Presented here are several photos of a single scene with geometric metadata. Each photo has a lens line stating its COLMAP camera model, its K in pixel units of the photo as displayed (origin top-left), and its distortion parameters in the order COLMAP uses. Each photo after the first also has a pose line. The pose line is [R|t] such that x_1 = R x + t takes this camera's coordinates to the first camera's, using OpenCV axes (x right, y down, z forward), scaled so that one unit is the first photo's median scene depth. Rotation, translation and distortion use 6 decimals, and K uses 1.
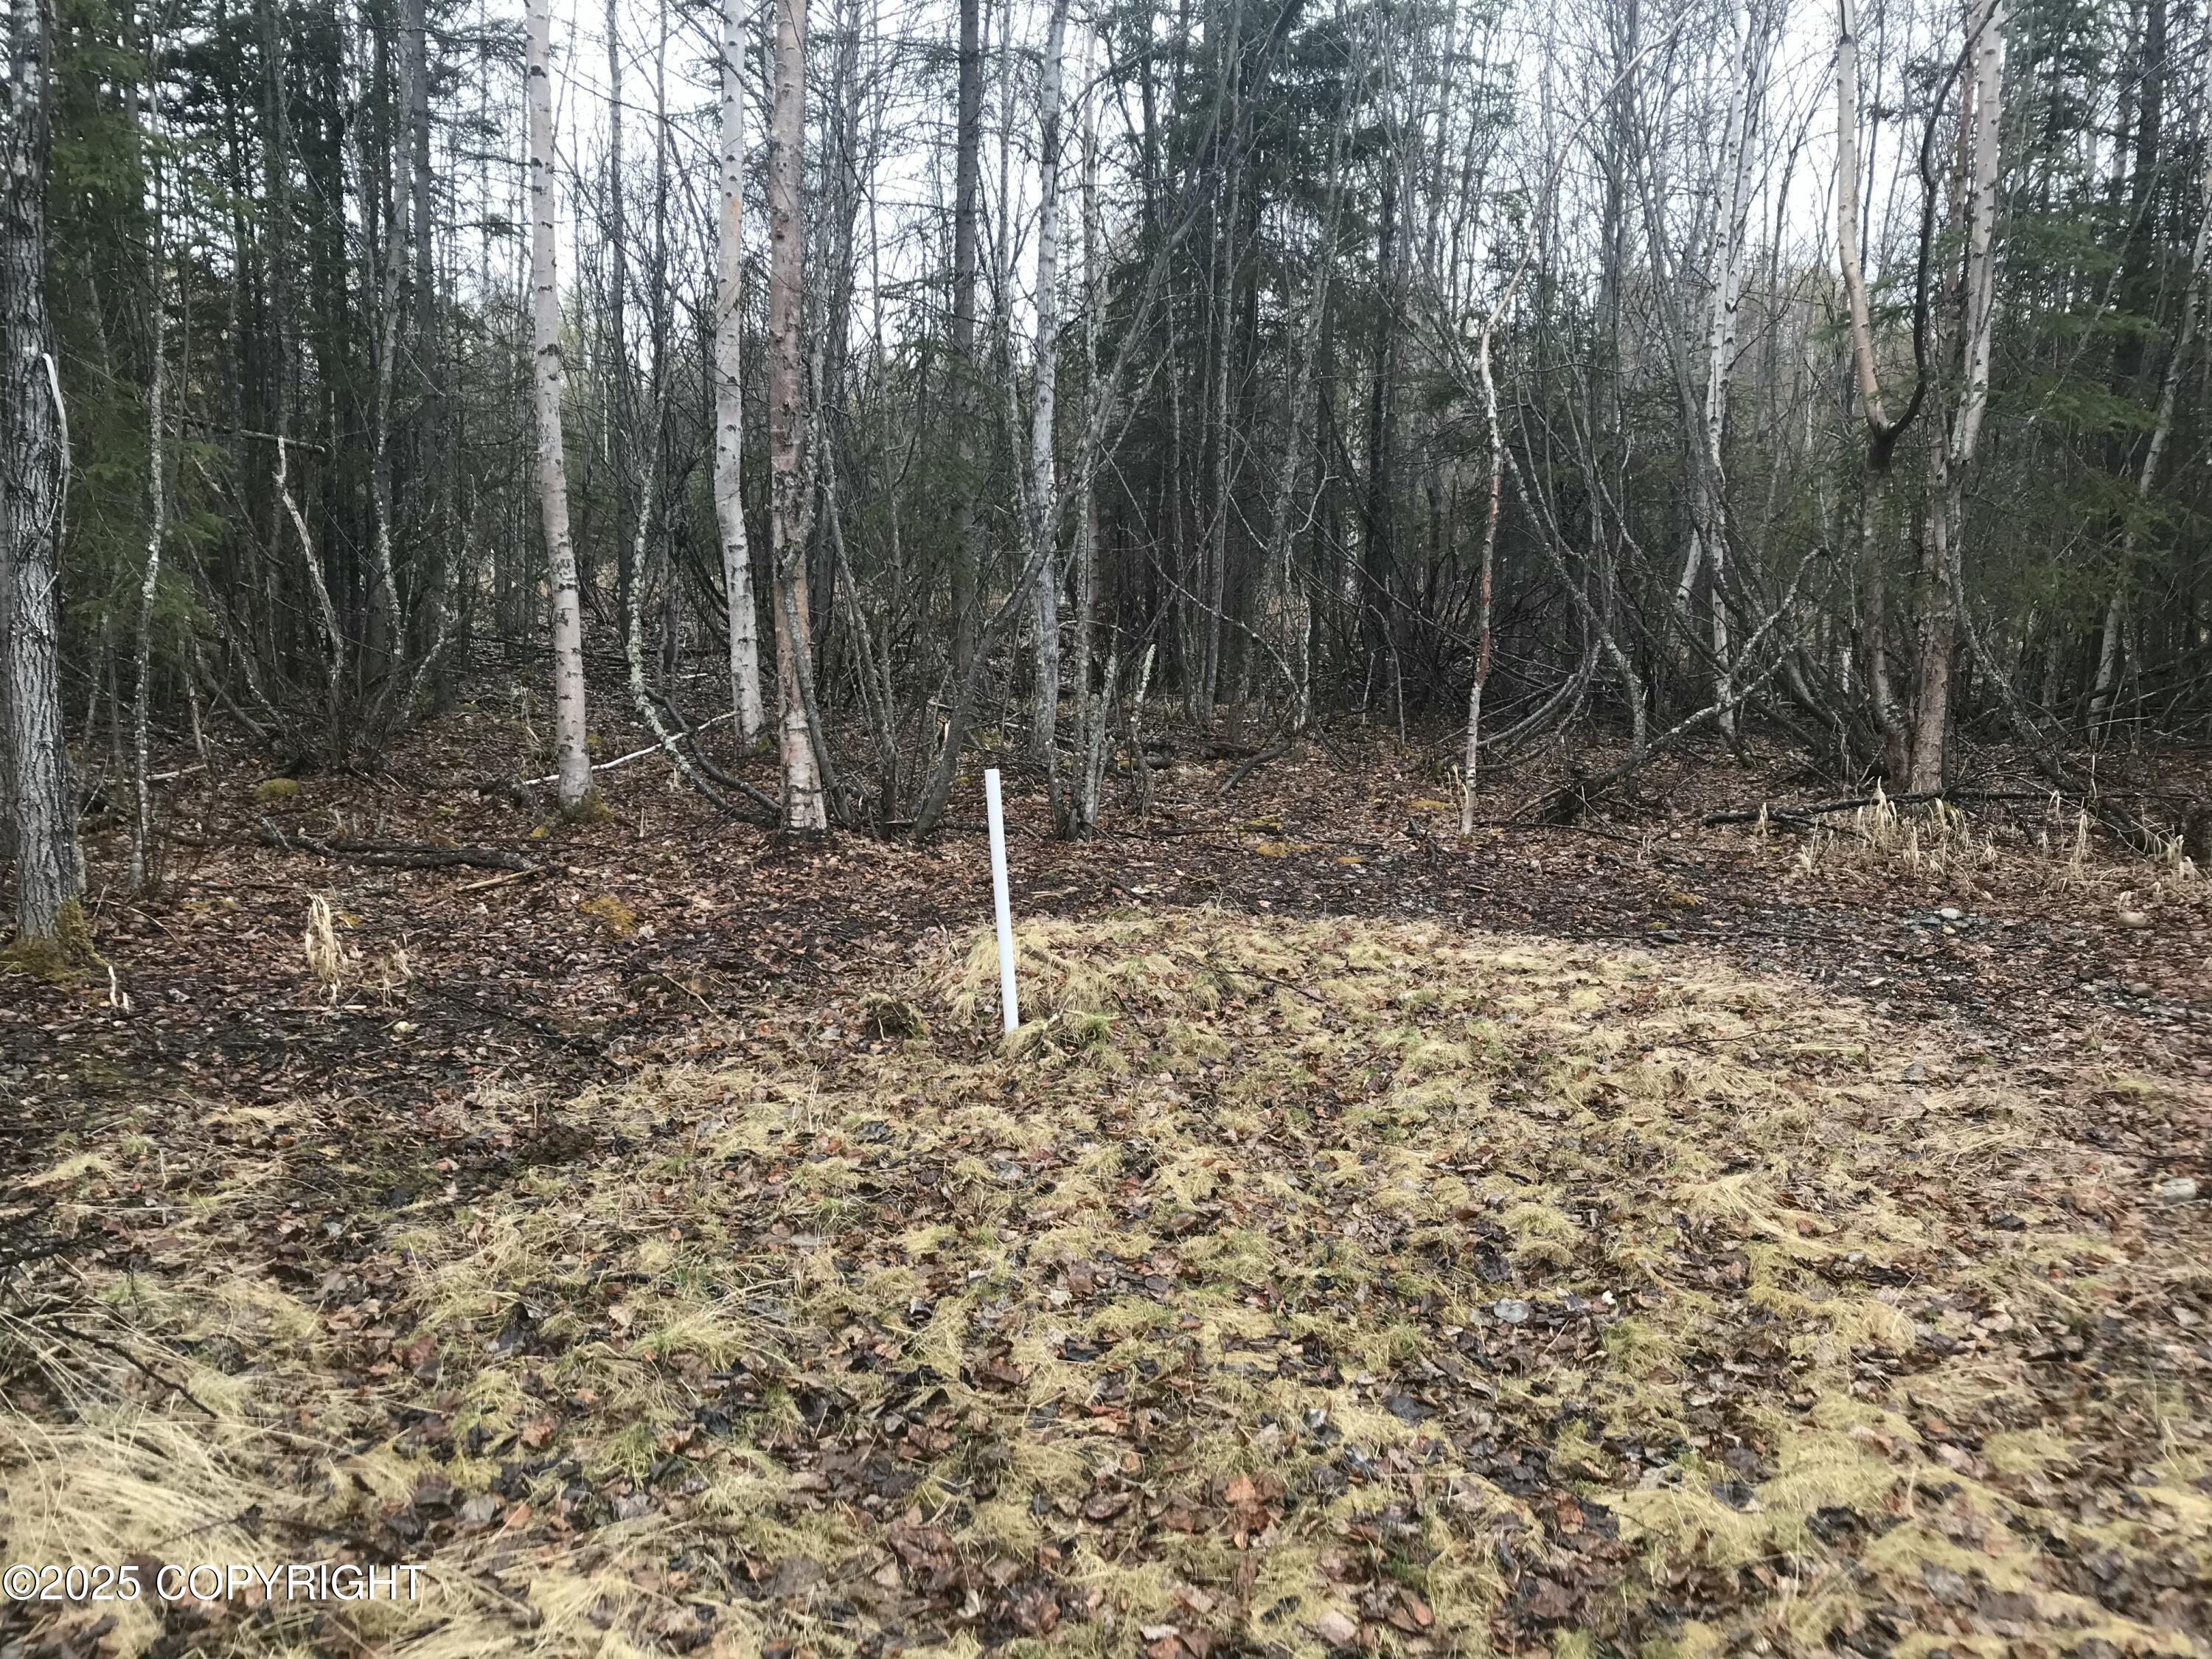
lens RADIAL K [[1795.9, 0, 1093.9], [0, 1795.9, 817.8], [0, 0, 1]] dist [0.039070, -0.010365]
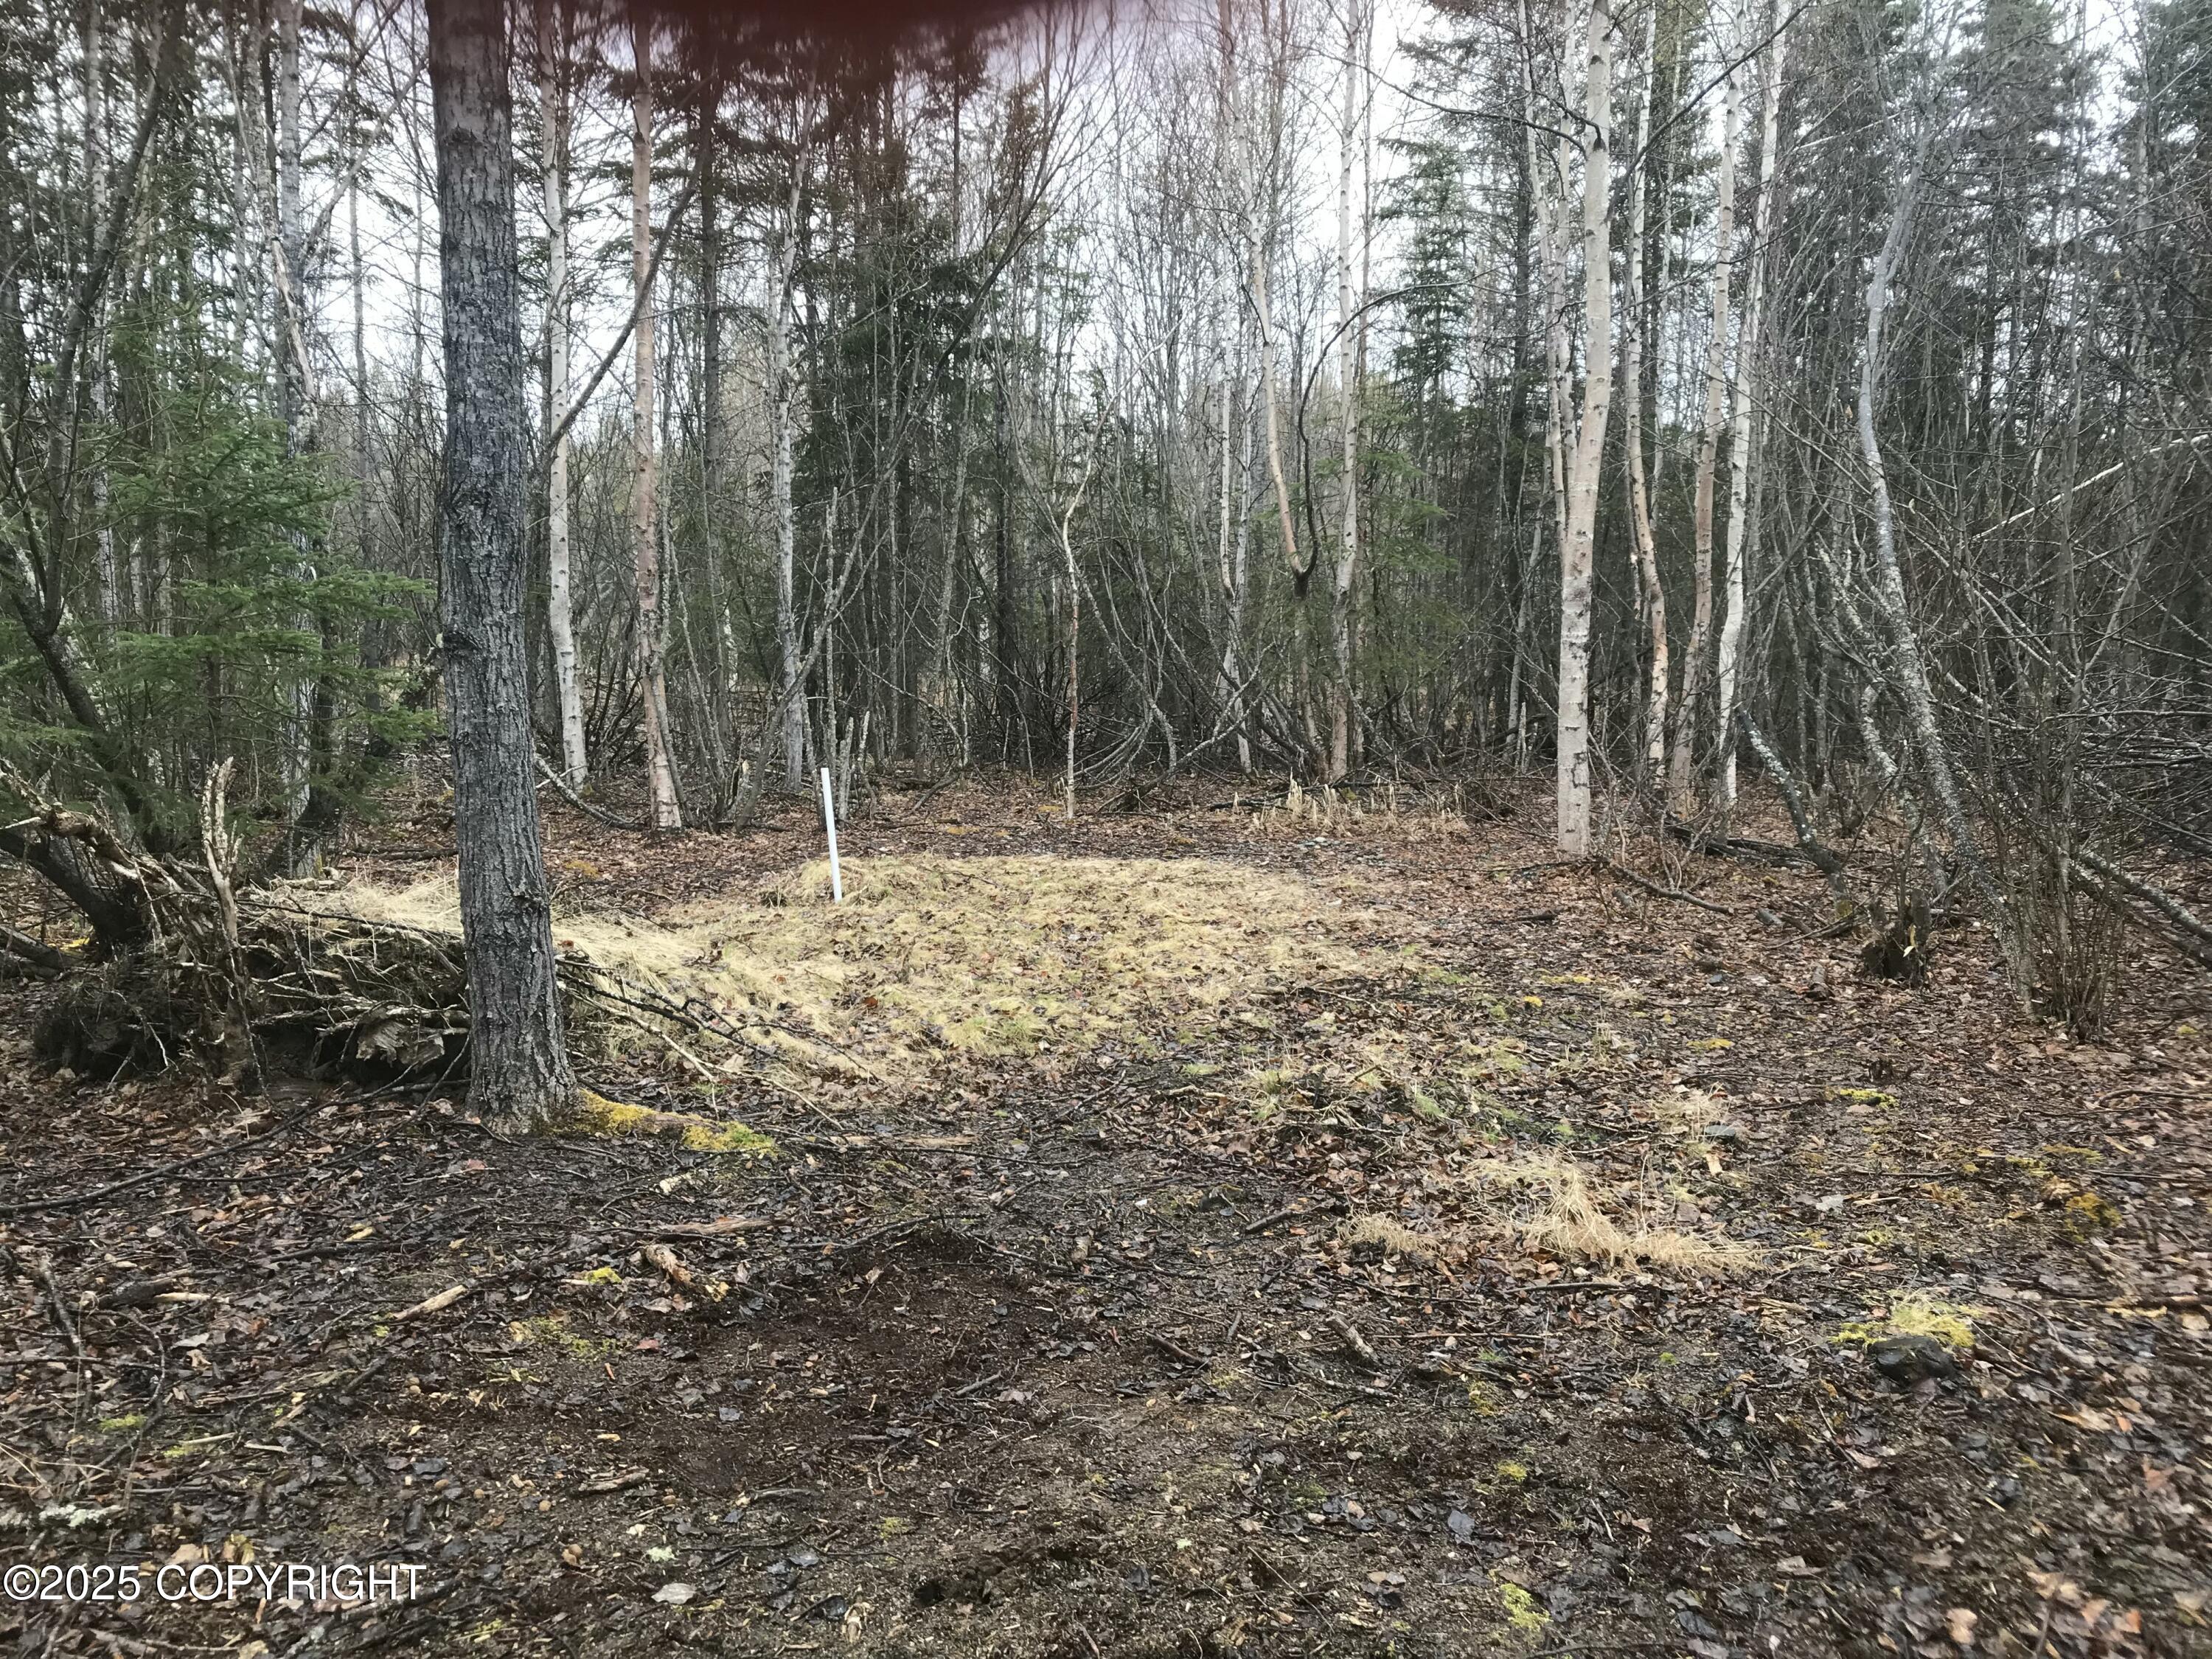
lens RADIAL K [[1795.9, 0, 1103.6], [0, 1795.9, 837.2], [0, 0, 1]] dist [0.039070, -0.010365]
pose [[0.977642, -0.040274, 0.206382, -0.104495], [0.047754, 0.998366, -0.031390, 0.078694], [-0.204781, 0.040544, 0.977968, -0.621906]]
